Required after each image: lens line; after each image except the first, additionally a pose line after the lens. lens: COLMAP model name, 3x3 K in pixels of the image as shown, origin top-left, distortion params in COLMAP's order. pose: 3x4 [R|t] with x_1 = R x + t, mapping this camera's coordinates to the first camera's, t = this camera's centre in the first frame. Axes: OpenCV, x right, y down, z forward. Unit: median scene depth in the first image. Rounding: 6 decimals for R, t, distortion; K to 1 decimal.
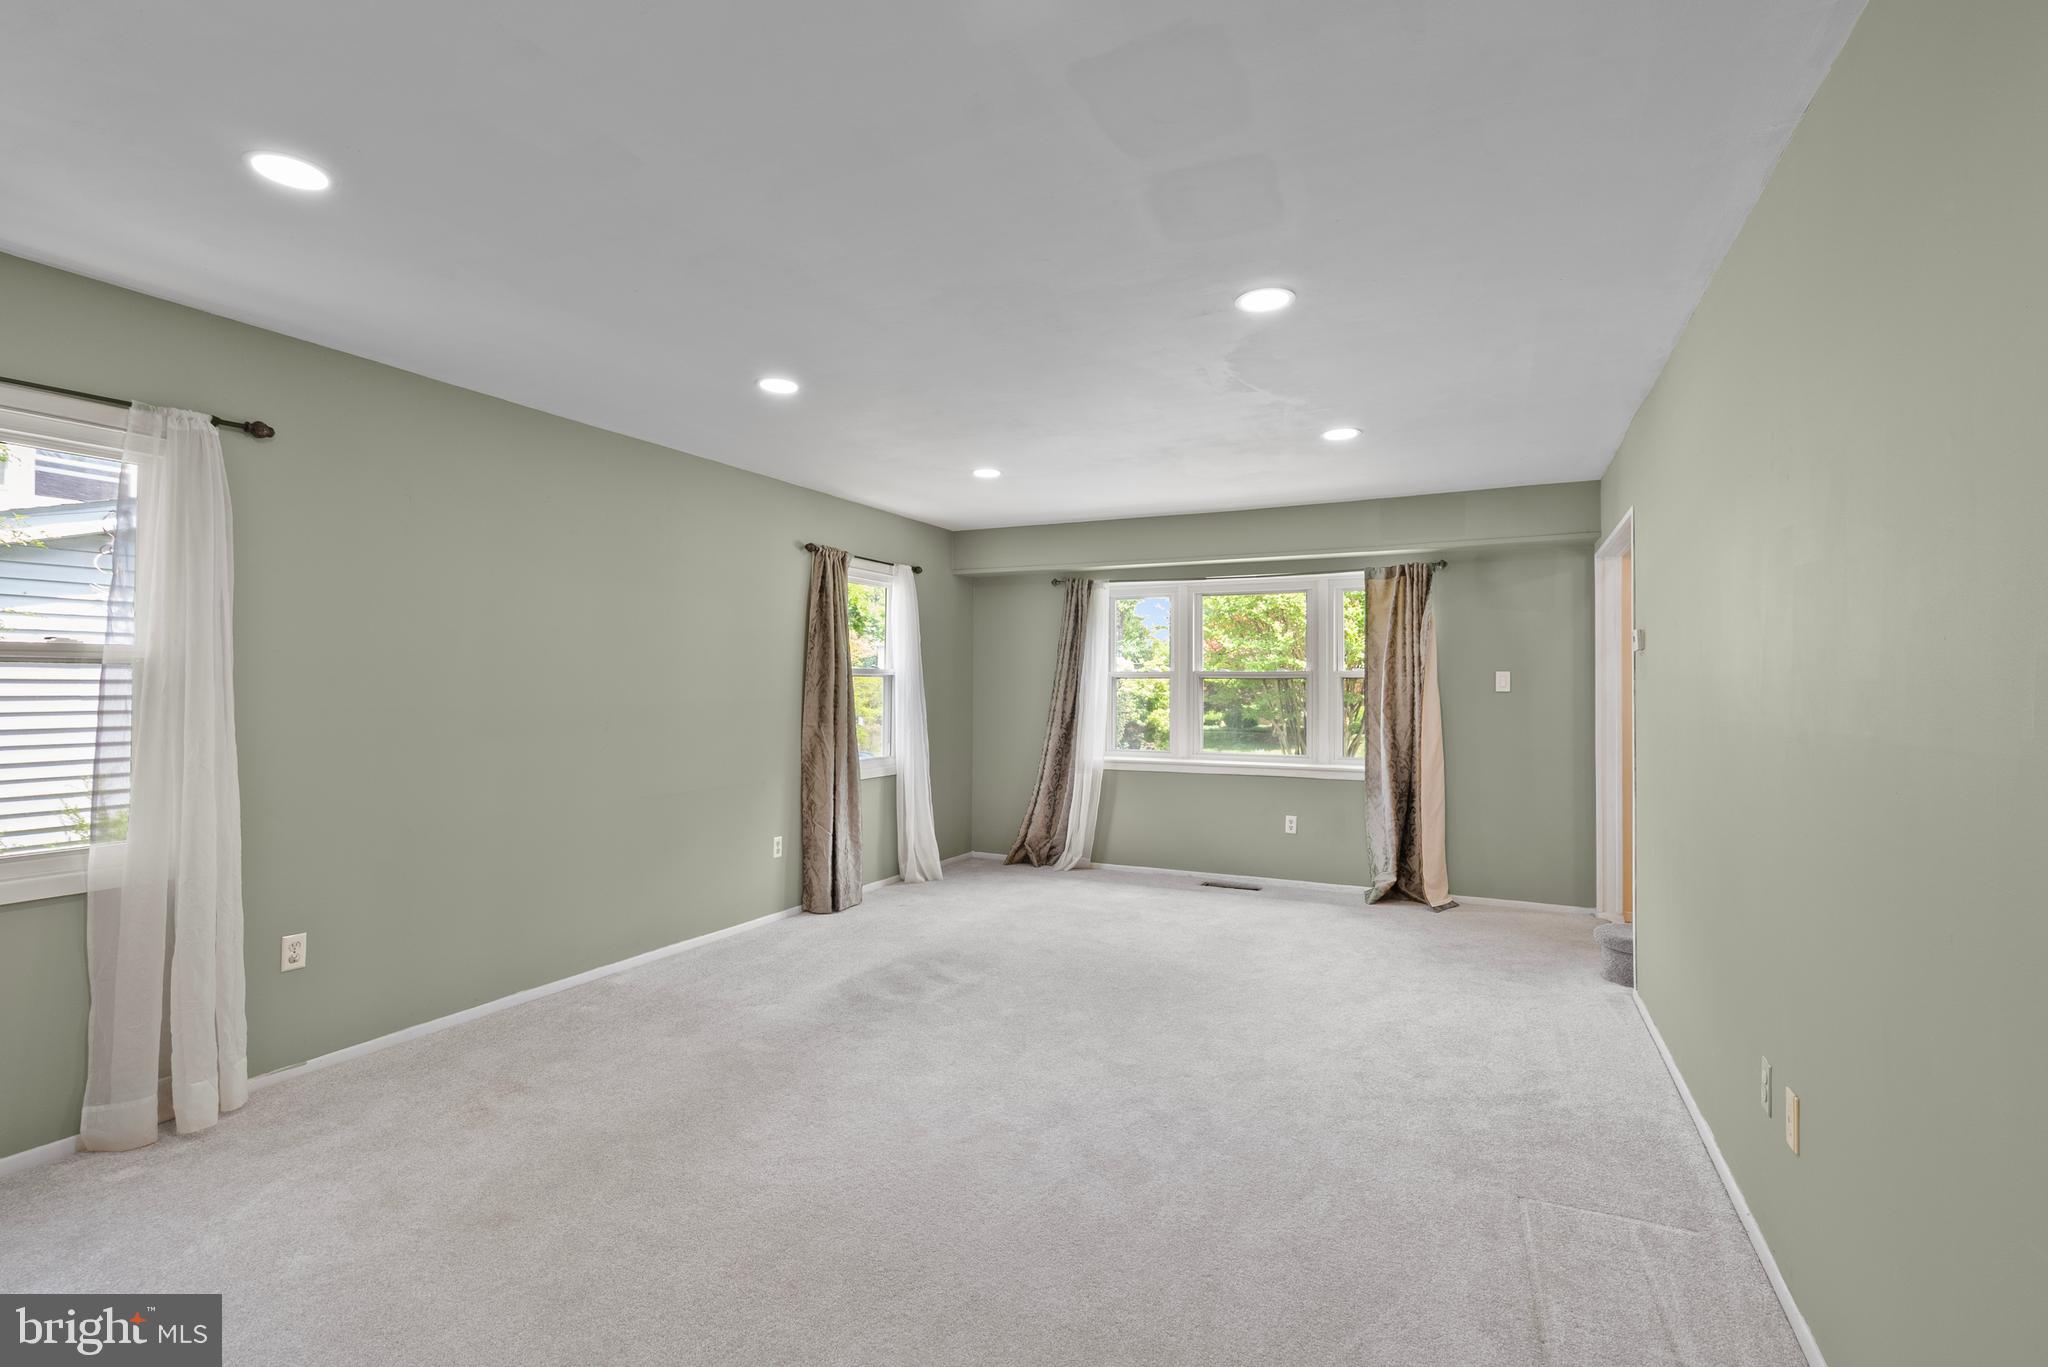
lens RADIAL K [[943.2, 0, 1015.4], [0, 943.2, 658.1], [0, 0, 1]] dist [-0.001476, 0.000378]
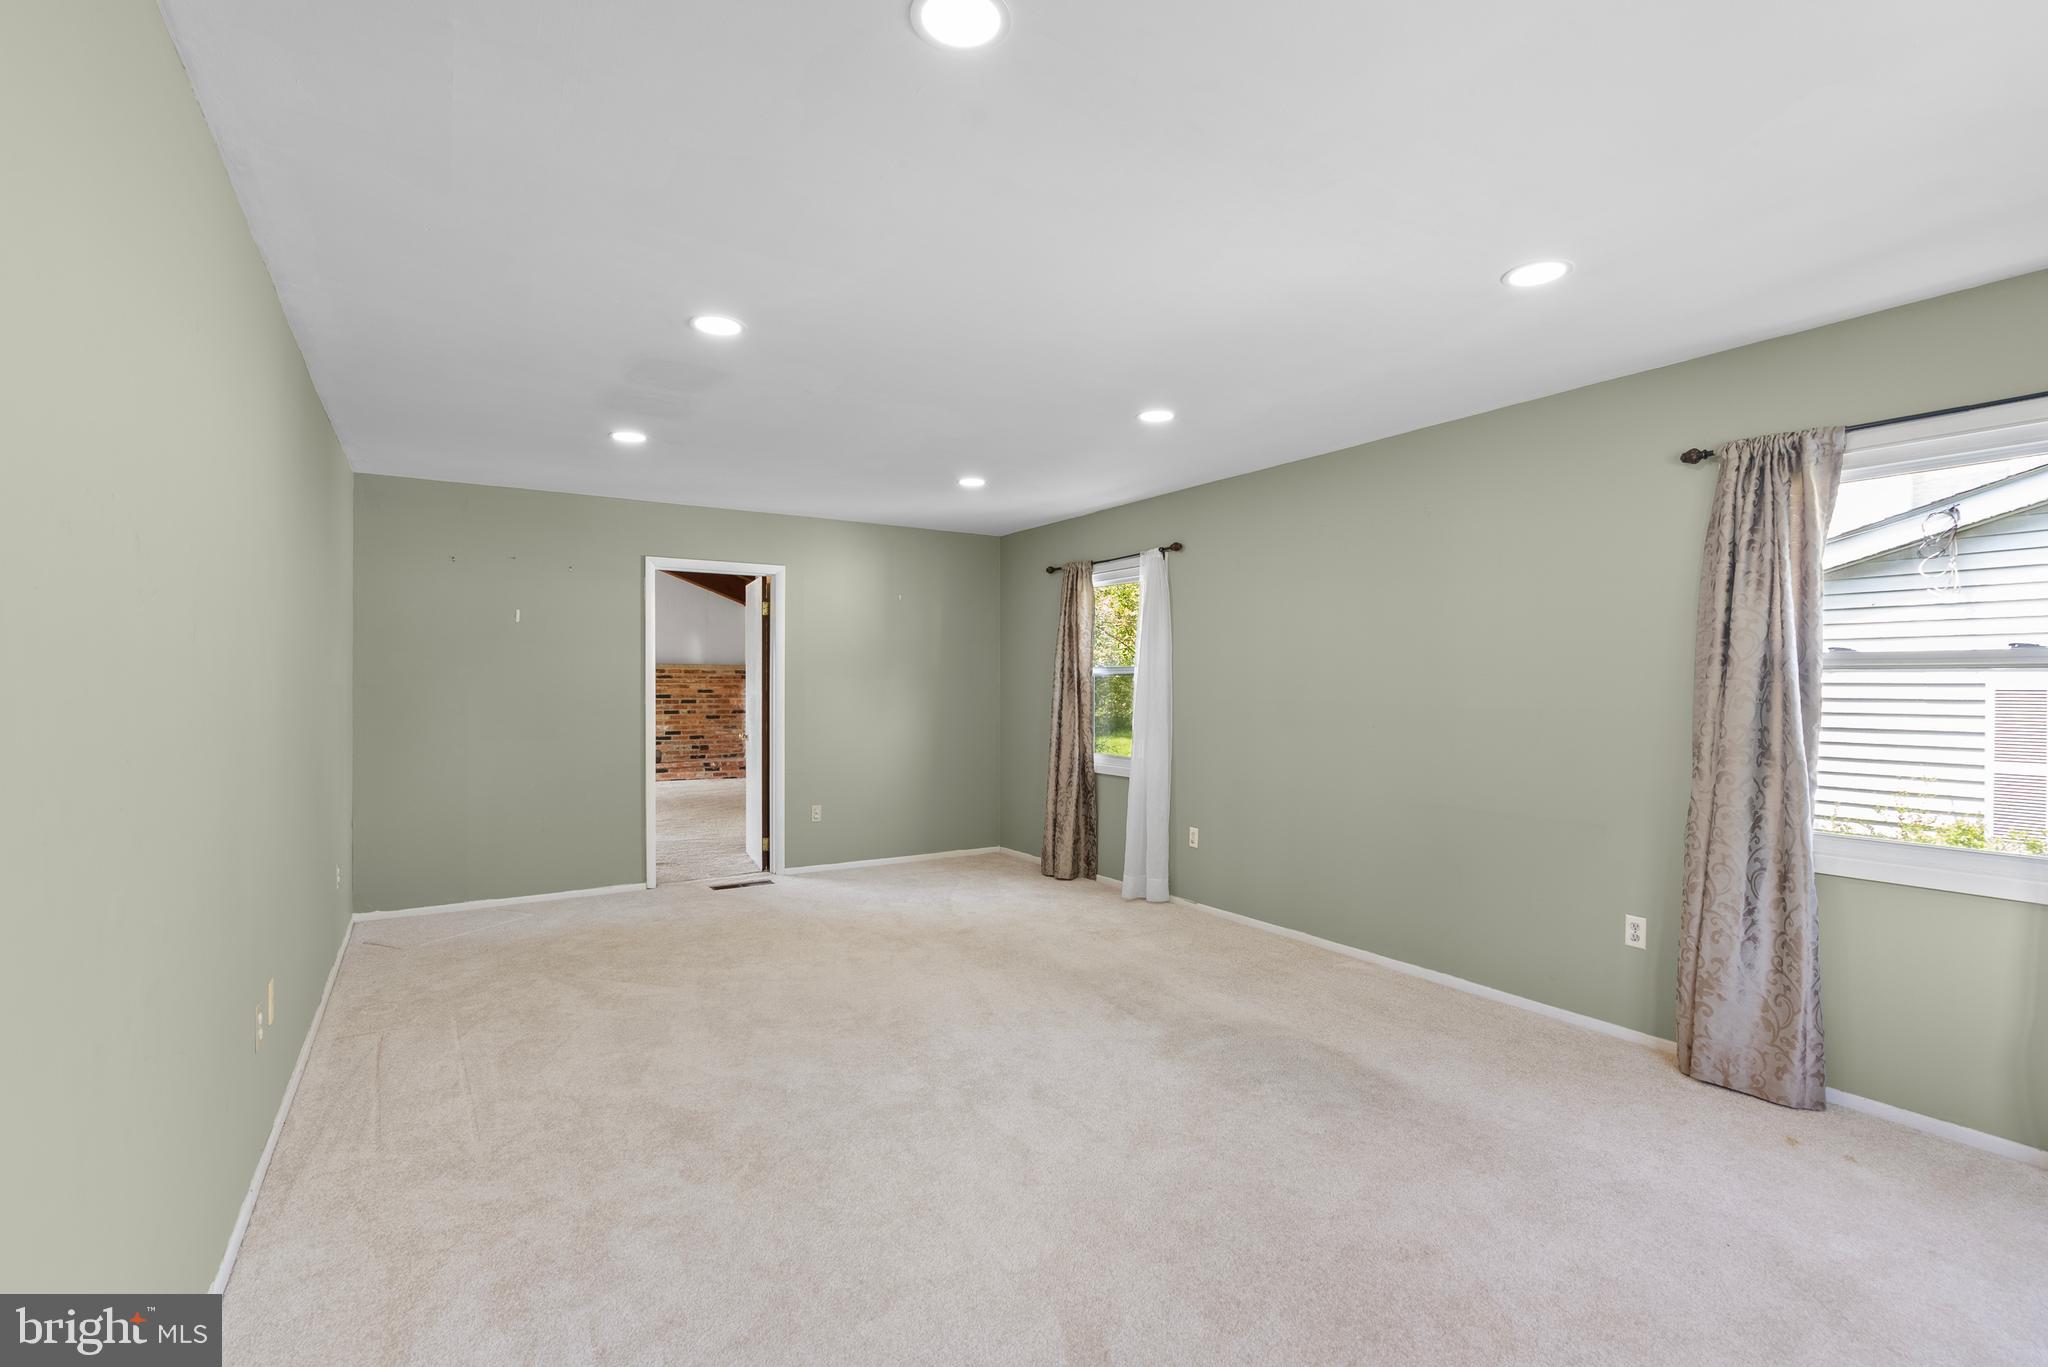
lens RADIAL K [[933.2, 0, 1038.5], [0, 933.2, 691.9], [0, 0, 1]] dist [-0.000045, 0.000303]
pose [[-0.508964, 0.001549, -0.860786, 0.484645], [0.019585, 0.999760, -0.009781, 0.028505], [0.860565, -0.021836, -0.508873, 0.906652]]
